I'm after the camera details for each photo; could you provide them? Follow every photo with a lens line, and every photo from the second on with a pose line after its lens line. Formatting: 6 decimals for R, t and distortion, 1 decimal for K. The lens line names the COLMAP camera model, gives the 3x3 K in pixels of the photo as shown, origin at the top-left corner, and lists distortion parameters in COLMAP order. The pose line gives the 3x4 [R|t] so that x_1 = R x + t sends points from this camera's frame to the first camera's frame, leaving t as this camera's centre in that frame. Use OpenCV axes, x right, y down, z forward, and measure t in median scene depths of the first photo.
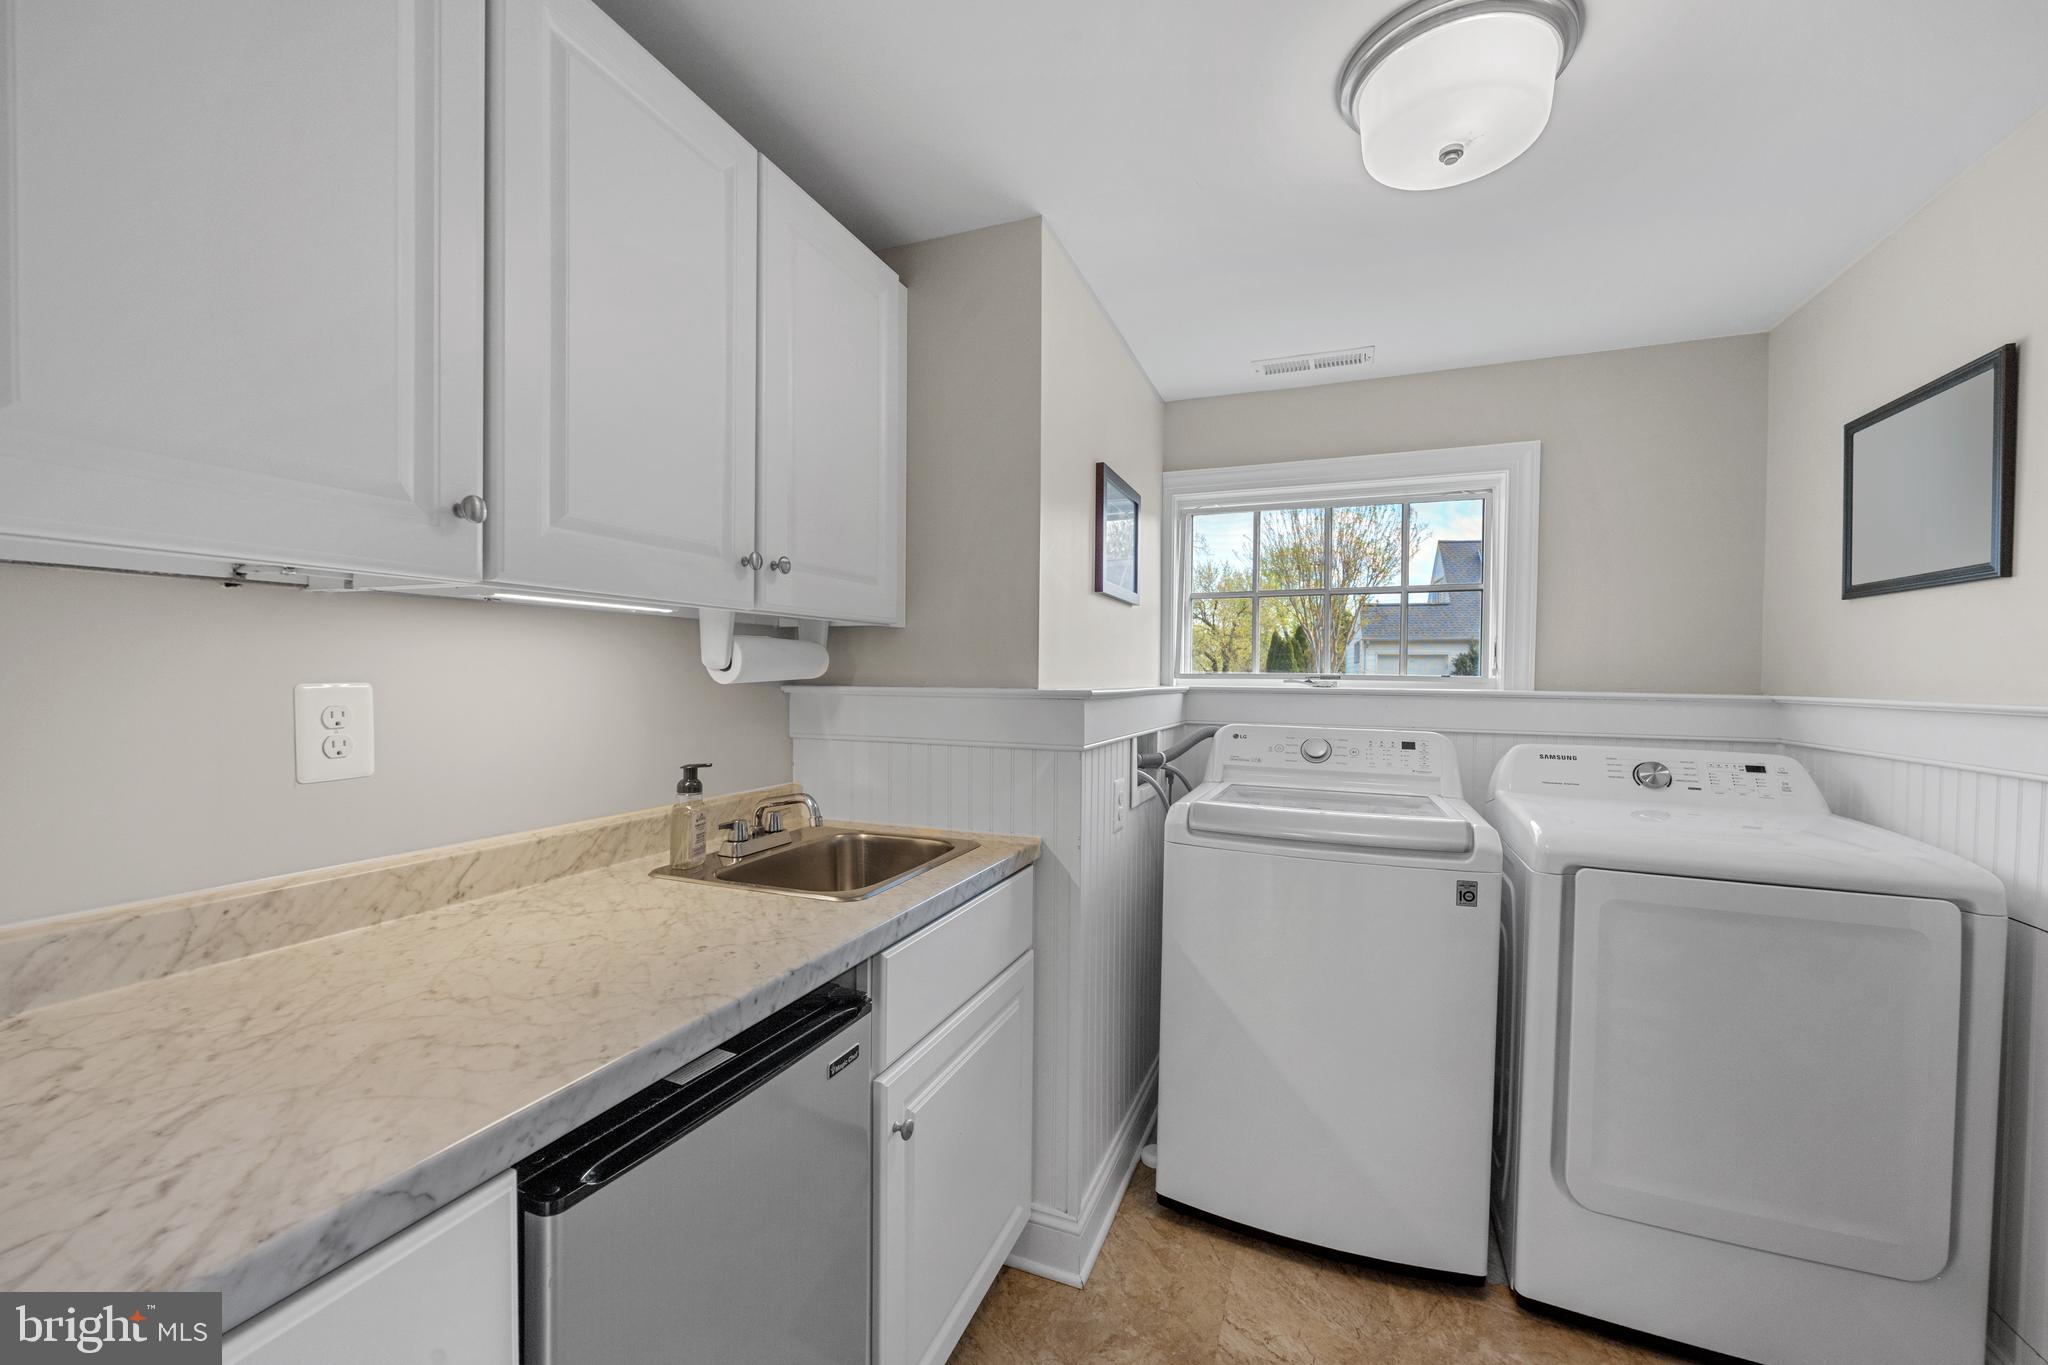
lens RADIAL K [[809.3, 0, 1023.1], [0, 809.3, 685.9], [0, 0, 1]] dist [-0.003909, -0.000384]
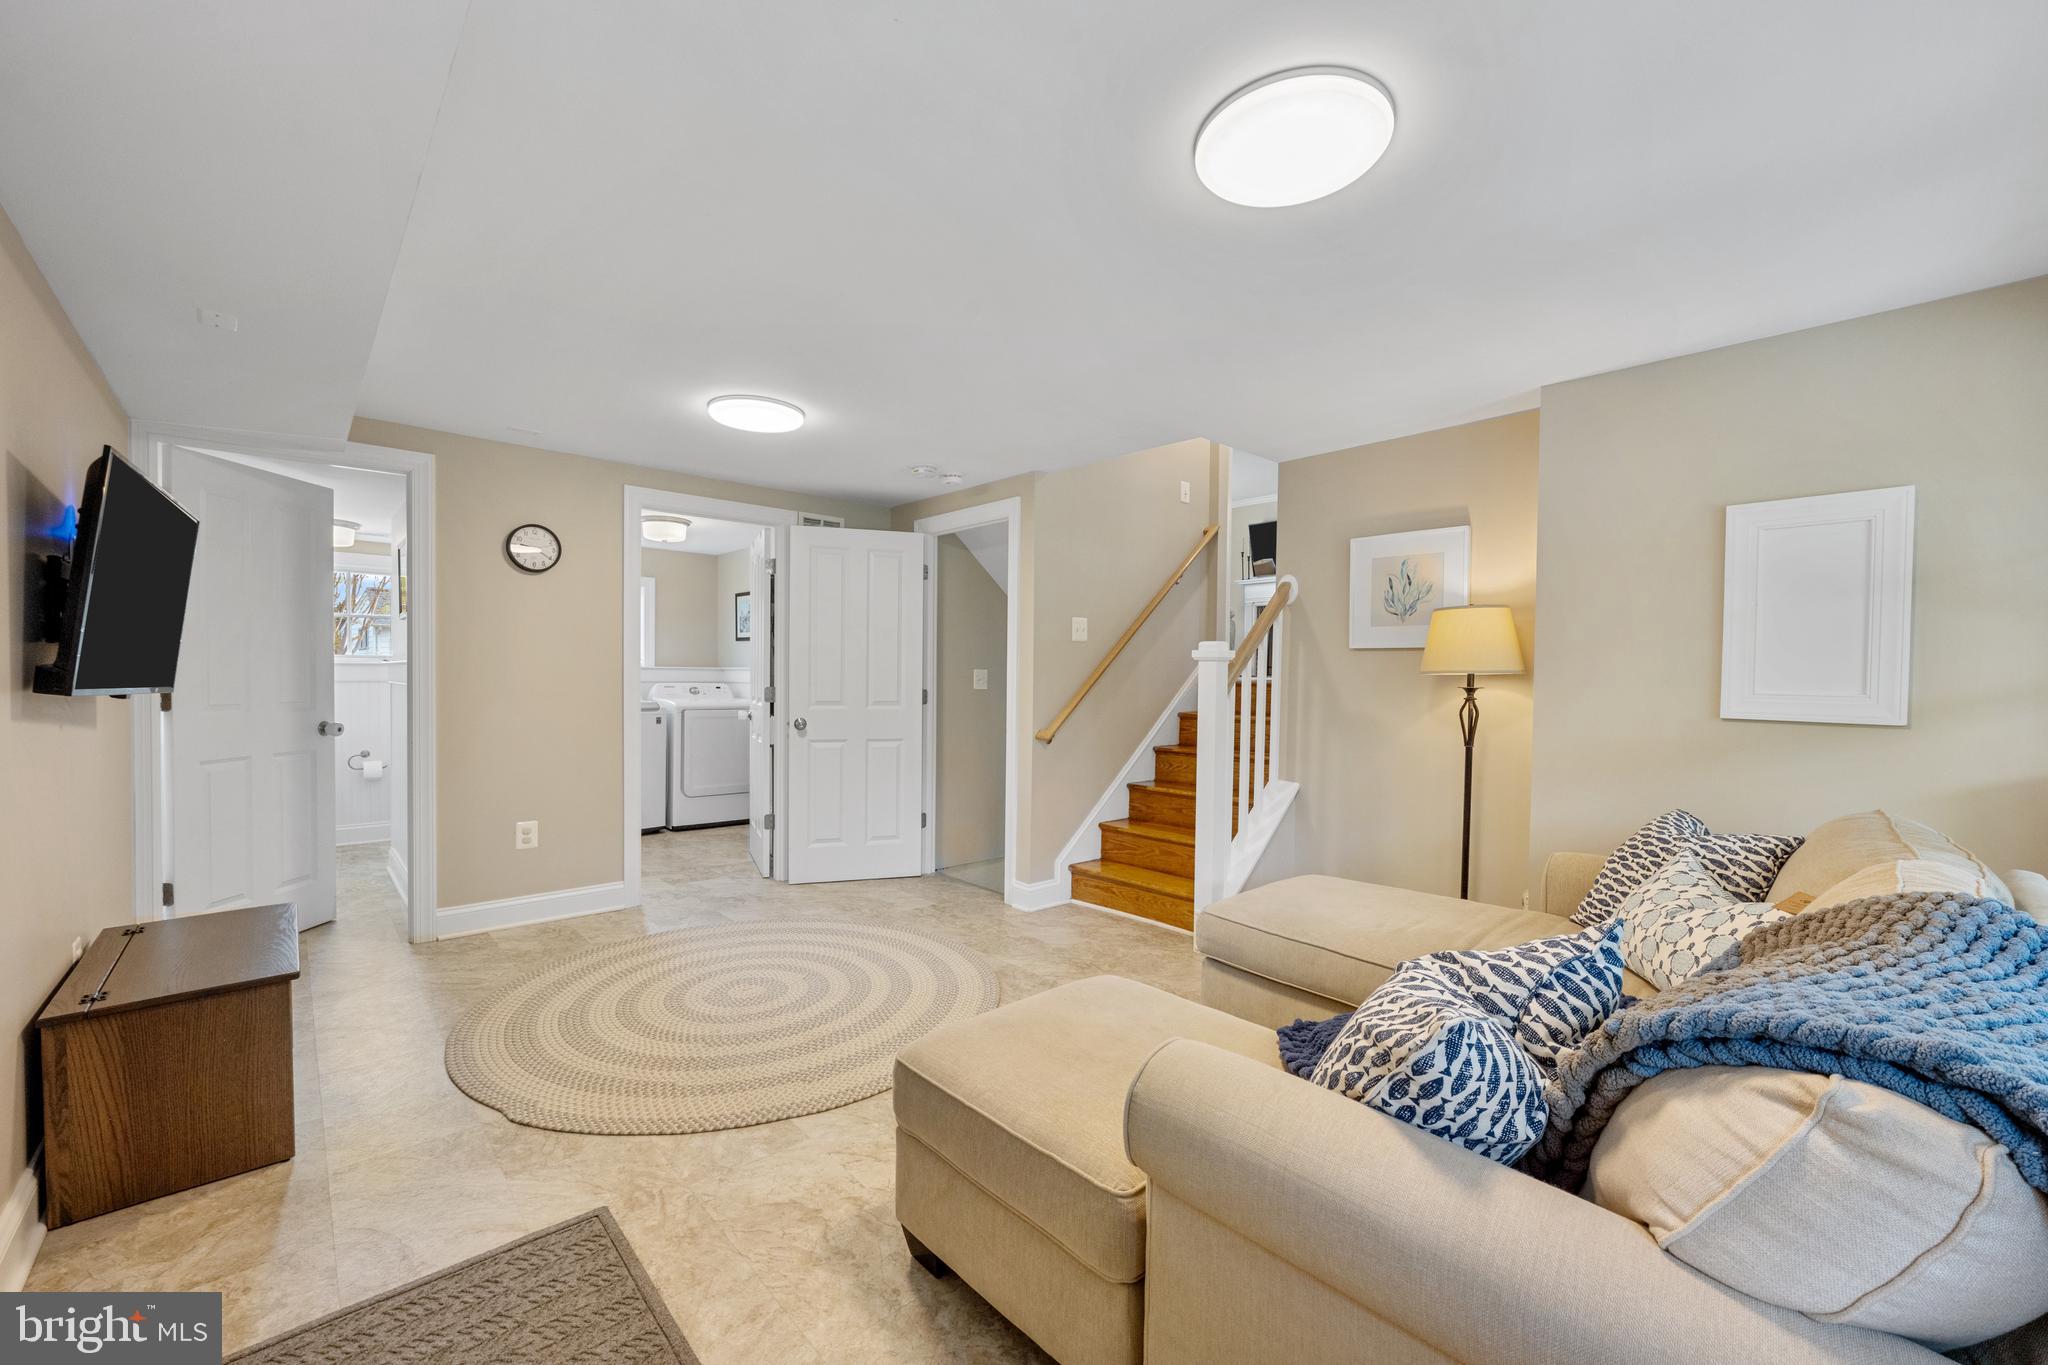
lens RADIAL K [[809.3, 0, 1020.8], [0, 809.3, 687.2], [0, 0, 1]] dist [-0.003909, -0.000384]
pose [[0.428917, -0.013109, 0.903249, -2.032380], [0.007106, 0.999913, 0.011138, 0.074279], [-0.903316, 0.001642, 0.428973, -2.034022]]
